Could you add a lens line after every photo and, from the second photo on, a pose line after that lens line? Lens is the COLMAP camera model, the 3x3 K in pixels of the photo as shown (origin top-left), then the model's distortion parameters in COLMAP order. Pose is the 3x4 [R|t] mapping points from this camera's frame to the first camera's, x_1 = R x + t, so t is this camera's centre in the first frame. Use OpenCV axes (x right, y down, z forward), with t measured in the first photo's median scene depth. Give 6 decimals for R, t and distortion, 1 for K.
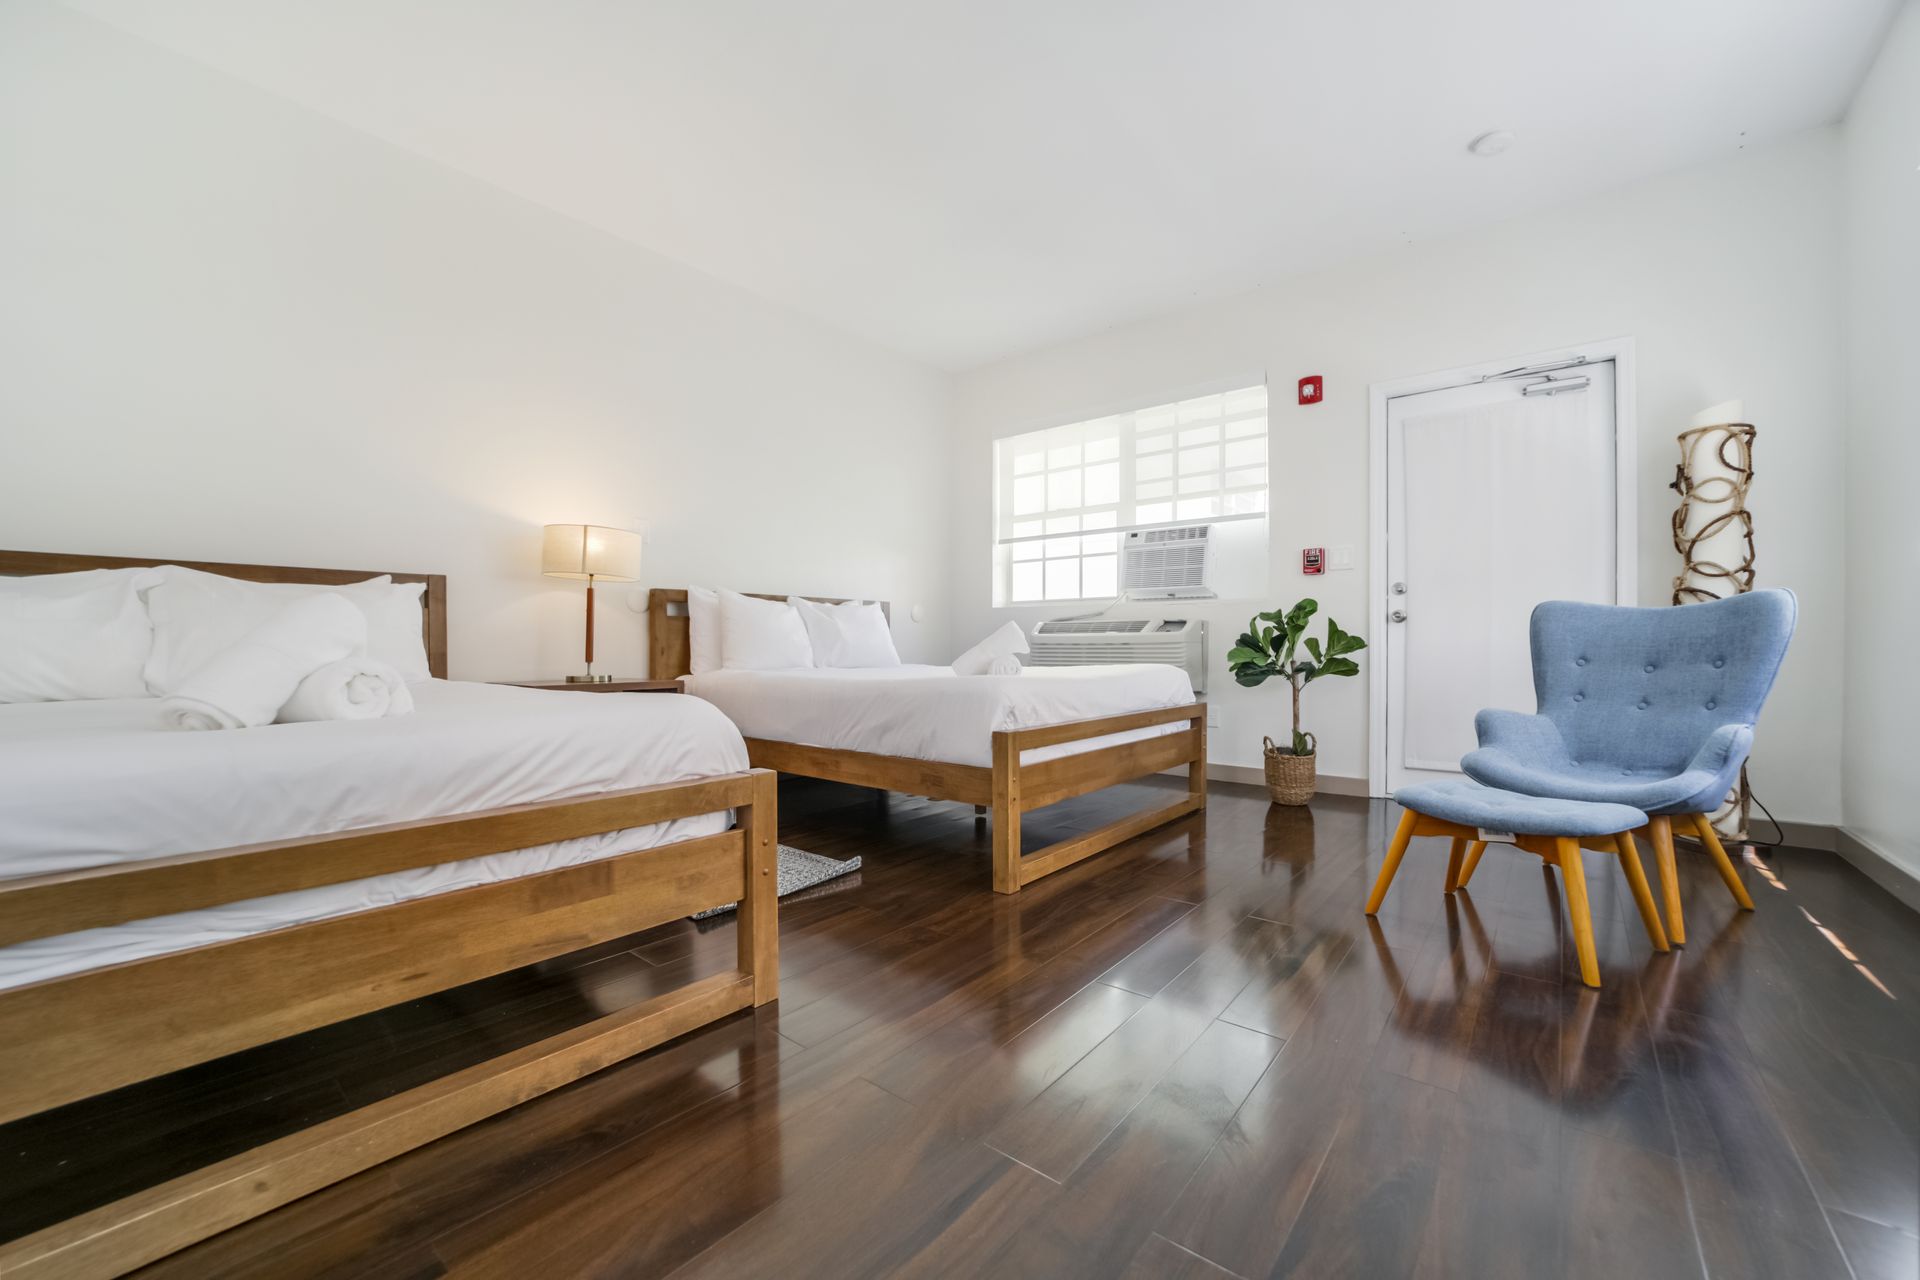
lens RADIAL K [[746.4, 0, 960.0], [0, 746.4, 640.0], [0, 0, 1]] dist [-0.032988, 0.008251]
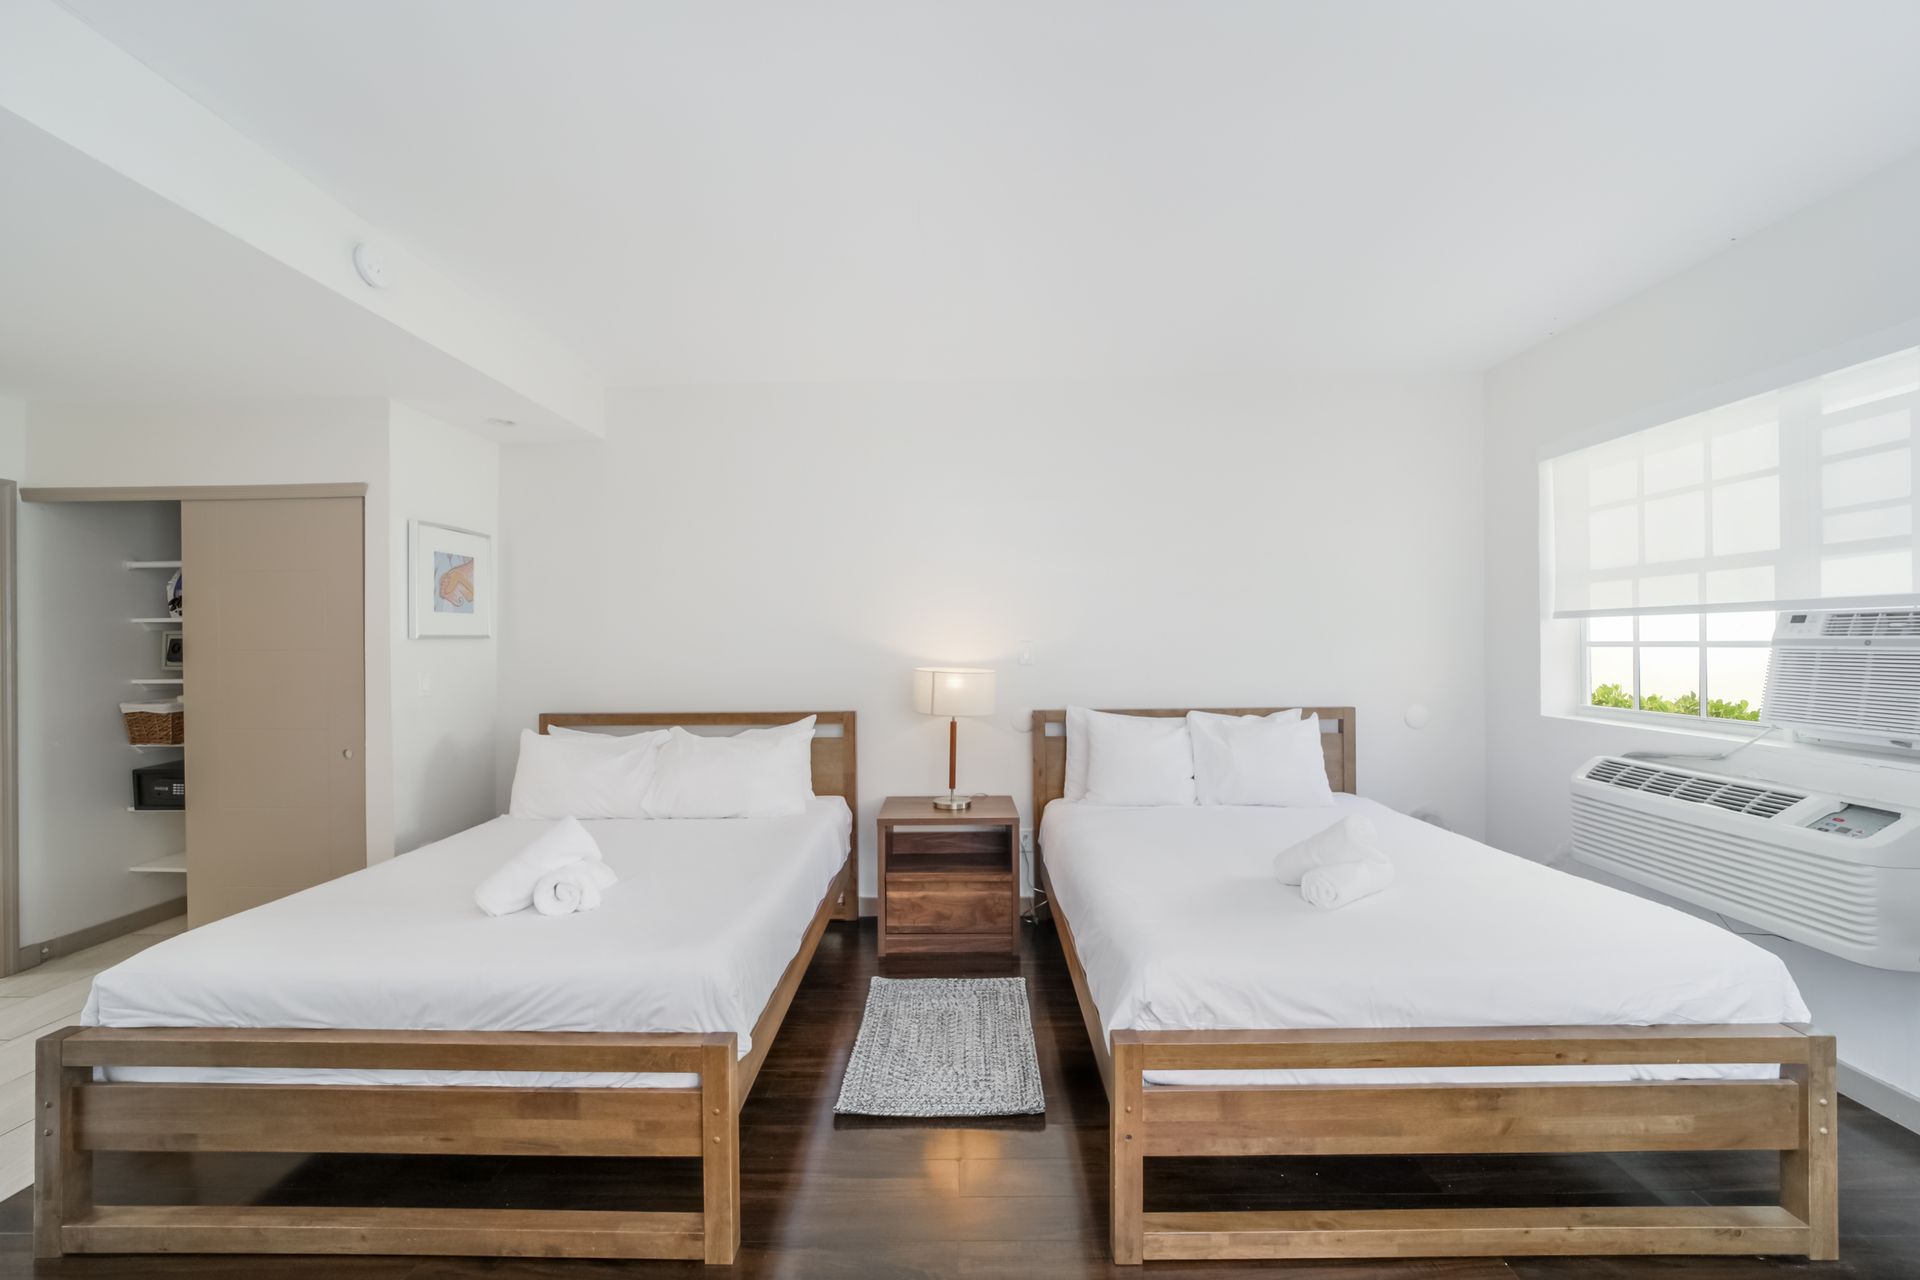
lens RADIAL K [[746.4, 0, 960.0], [0, 746.4, 640.0], [0, 0, 1]] dist [-0.032988, 0.008251]
pose [[0.625517, -0.007205, -0.780177, 0.331645], [0.012366, 0.999923, 0.000680, -0.168529], [0.780113, -0.010073, 0.625558, 0.273257]]
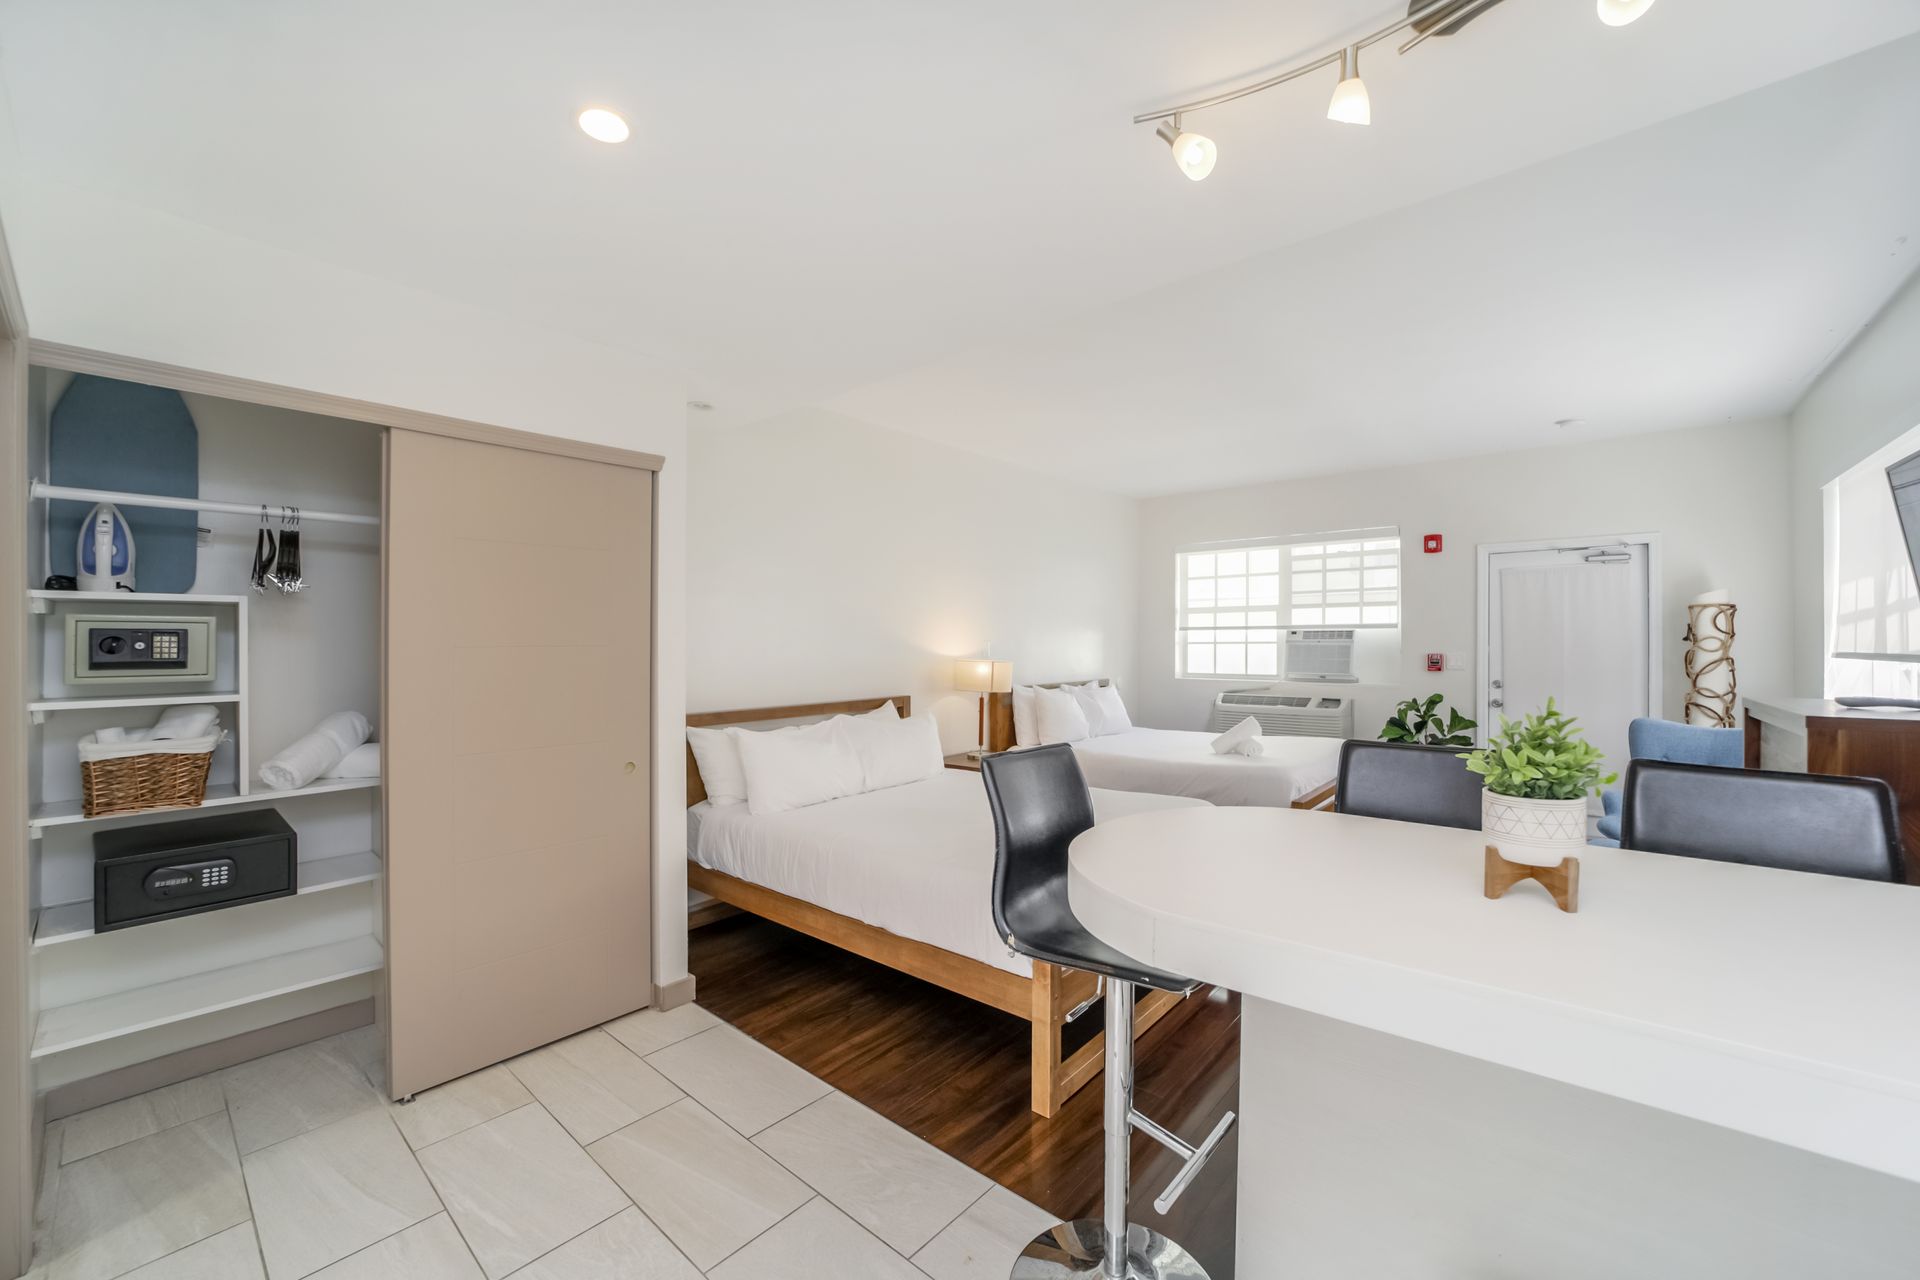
lens RADIAL K [[739.8, 0, 965.1], [0, 739.8, 636.5], [0, 0, 1]] dist [-0.033126, 0.007070]
pose [[0.999675, -0.005484, -0.024890, -0.431783], [0.005464, 0.999985, -0.000863, -0.172213], [0.024894, 0.000726, 0.999690, -0.477958]]
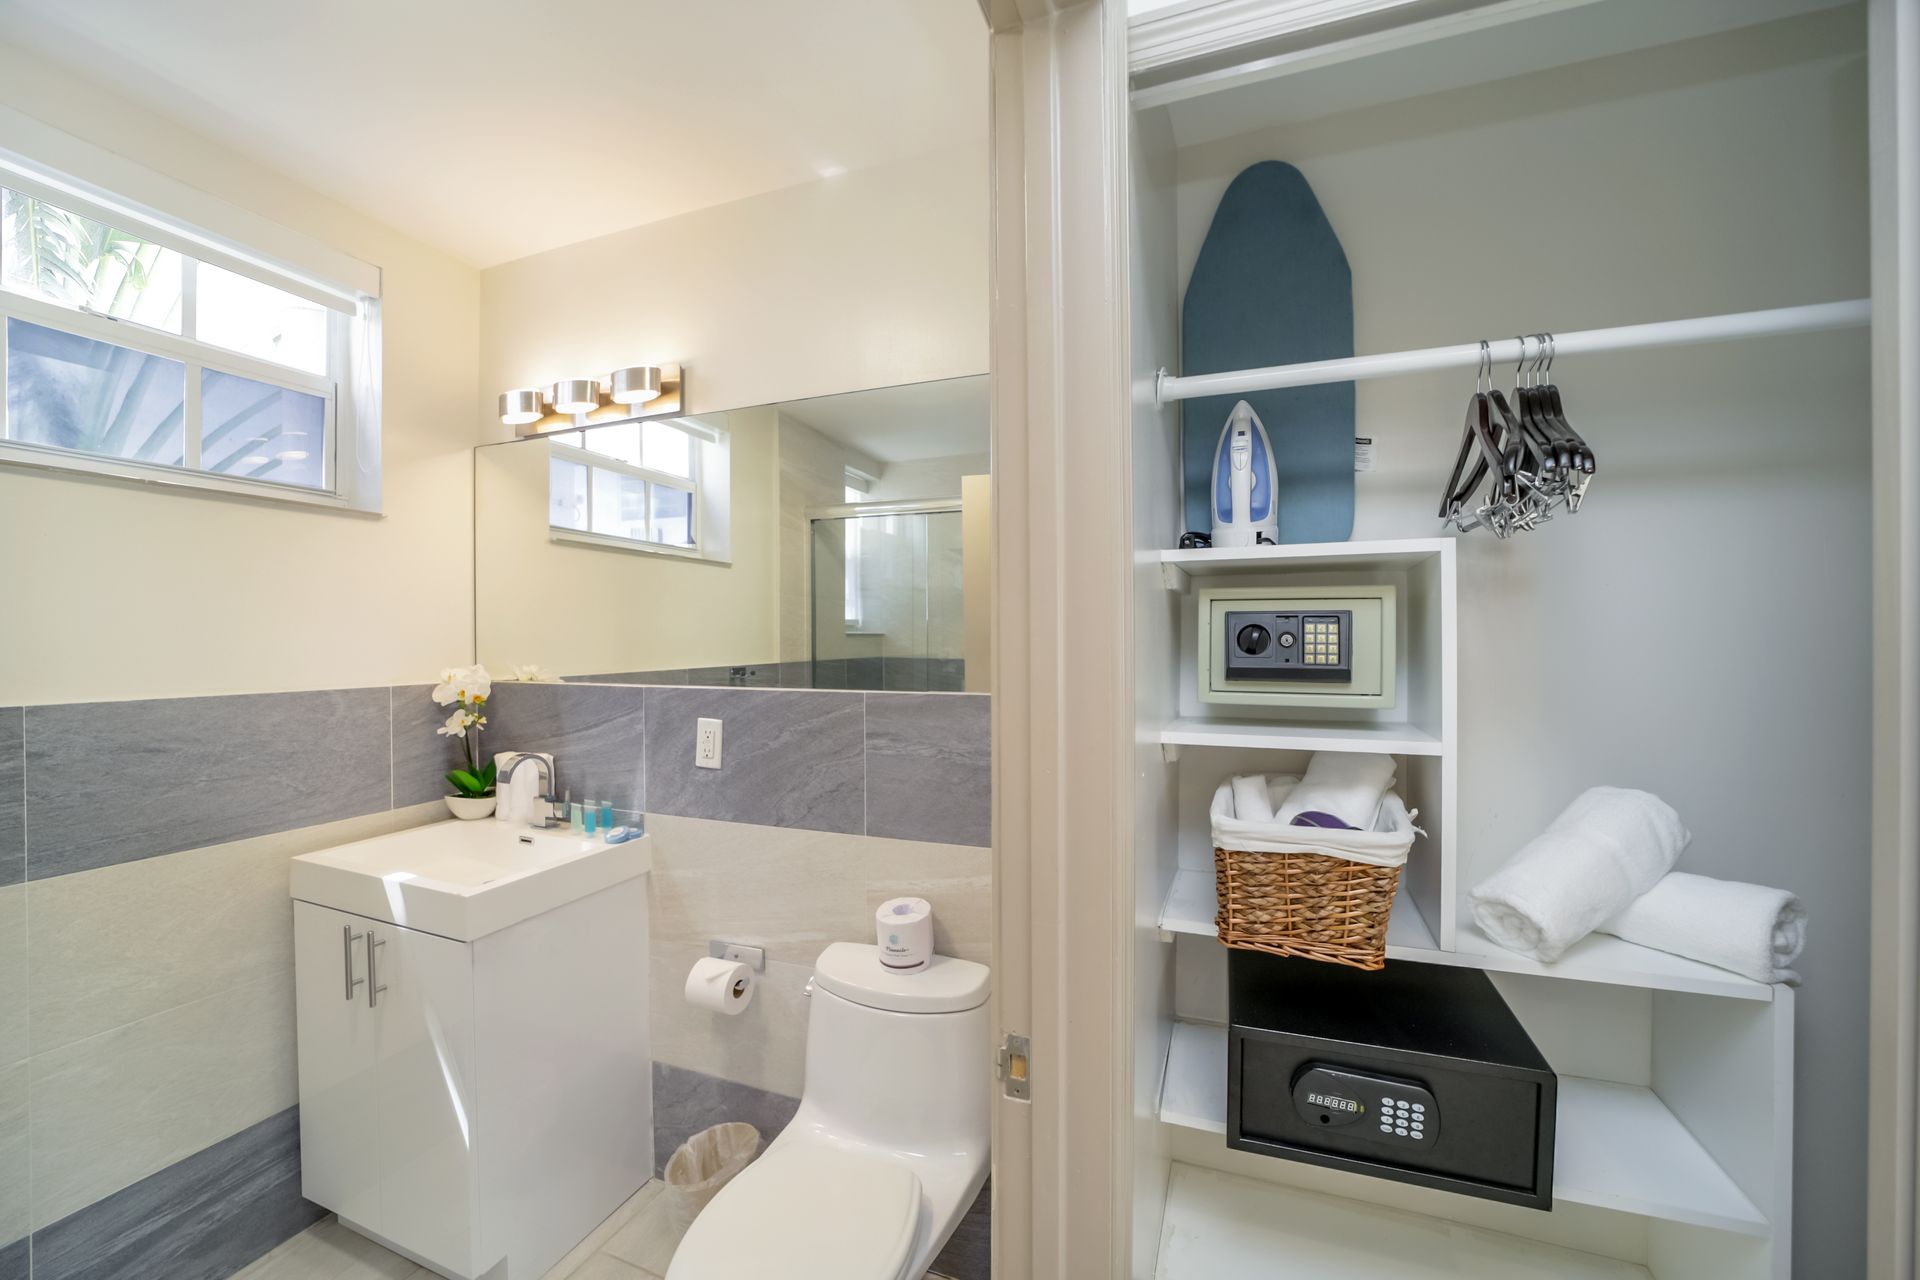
lens RADIAL K [[746.4, 0, 960.0], [0, 746.4, 640.0], [0, 0, 1]] dist [-0.032988, 0.008251]
pose [[0.310298, 0.004011, -0.950631, -0.833668], [0.008373, 0.999941, 0.006952, -0.172625], [0.950602, -0.010117, 0.310246, -0.165746]]
